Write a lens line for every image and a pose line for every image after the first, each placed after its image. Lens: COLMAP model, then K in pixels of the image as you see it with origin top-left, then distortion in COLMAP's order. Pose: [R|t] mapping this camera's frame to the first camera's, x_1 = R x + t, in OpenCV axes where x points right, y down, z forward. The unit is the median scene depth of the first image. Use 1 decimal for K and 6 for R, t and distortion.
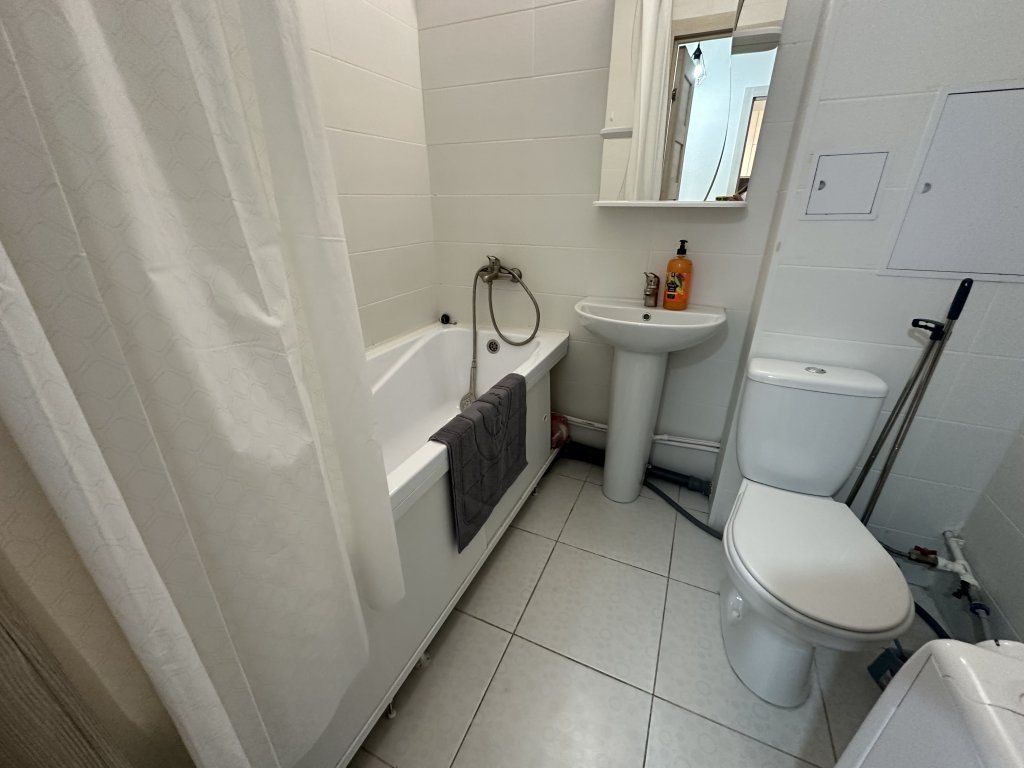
lens RADIAL K [[409.2, 0, 511.7], [0, 409.2, 382.1], [0, 0, 1]] dist [-0.003477, 0.000357]
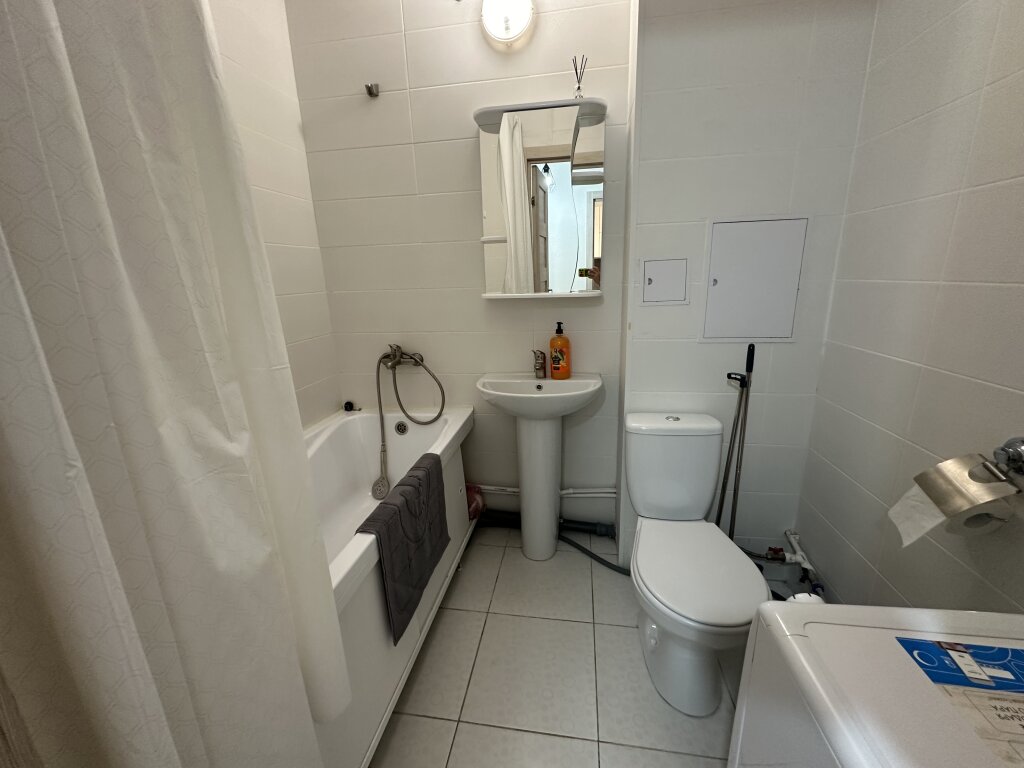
lens RADIAL K [[409.2, 0, 511.7], [0, 409.2, 382.1], [0, 0, 1]] dist [-0.003477, 0.000357]
pose [[0.963060, -0.095534, 0.251772, -0.034378], [0.135214, 0.980103, -0.145313, -0.017776], [-0.232880, 0.173988, 0.956815, -0.088905]]
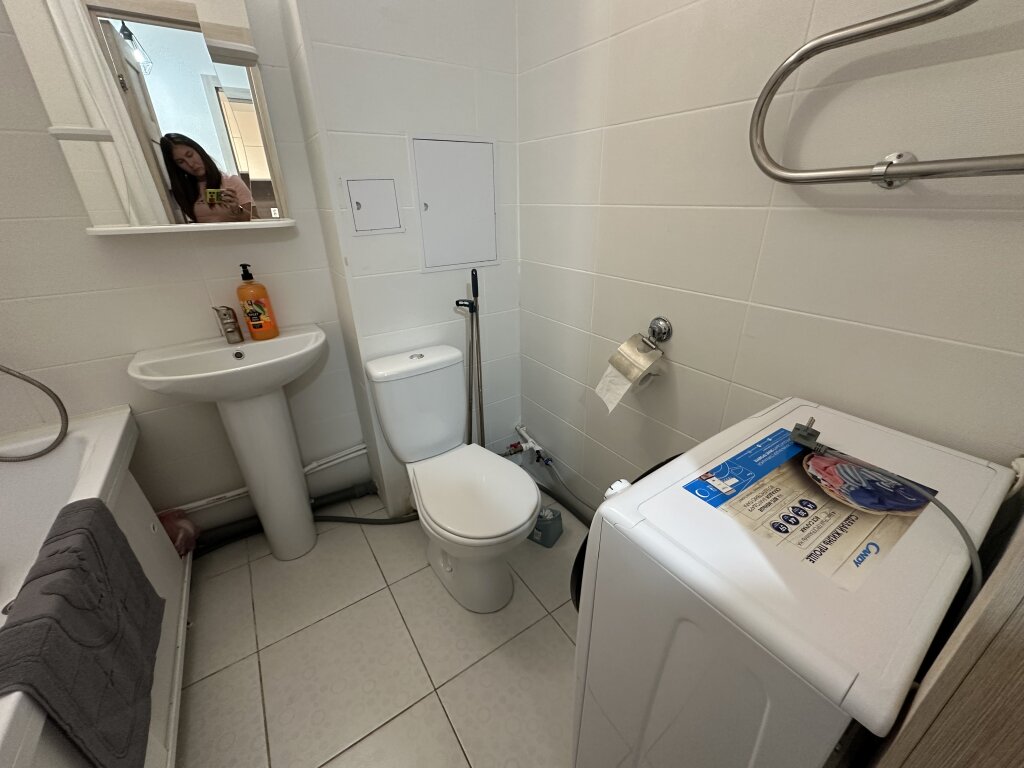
lens RADIAL K [[409.2, 0, 511.7], [0, 409.2, 382.1], [0, 0, 1]] dist [-0.003477, 0.000357]
pose [[0.523546, -0.360109, 0.772154, -0.057275], [0.357114, 0.915584, 0.184866, -0.064043], [-0.773544, 0.178961, 0.607950, 0.042996]]
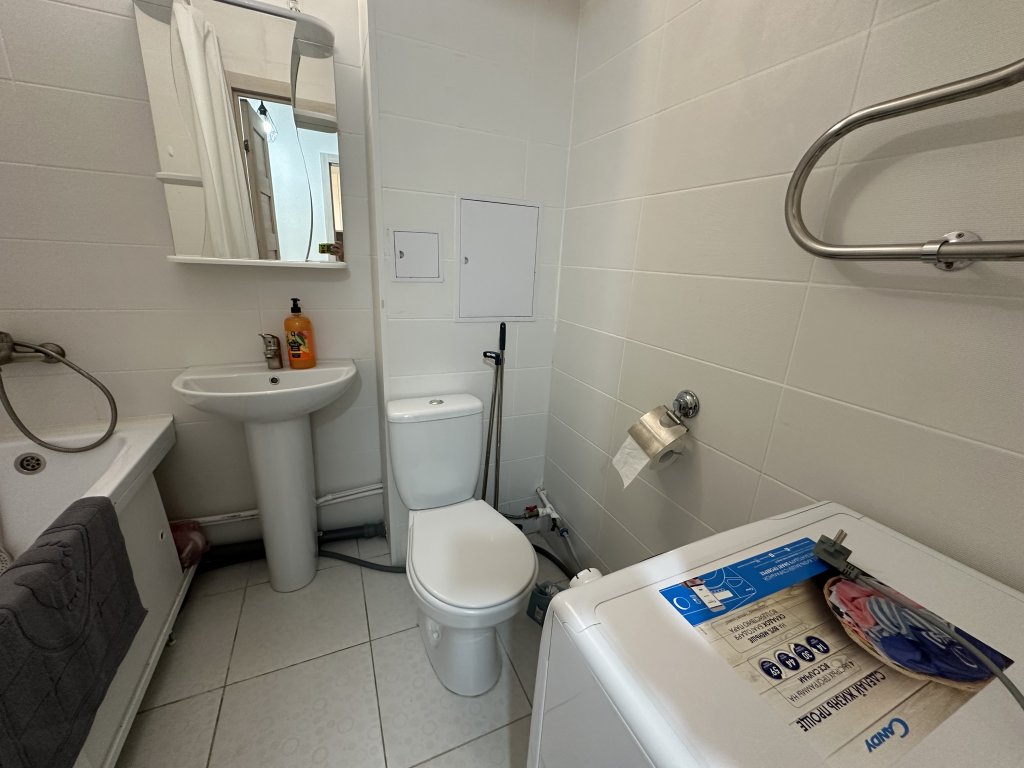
lens RADIAL K [[409.2, 0, 511.7], [0, 409.2, 382.1], [0, 0, 1]] dist [-0.003477, 0.000357]
pose [[0.659736, -0.182862, 0.728910, 0.014275], [0.254307, 0.967044, 0.012430, -0.034210], [-0.707161, 0.177166, 0.684497, 0.001292]]
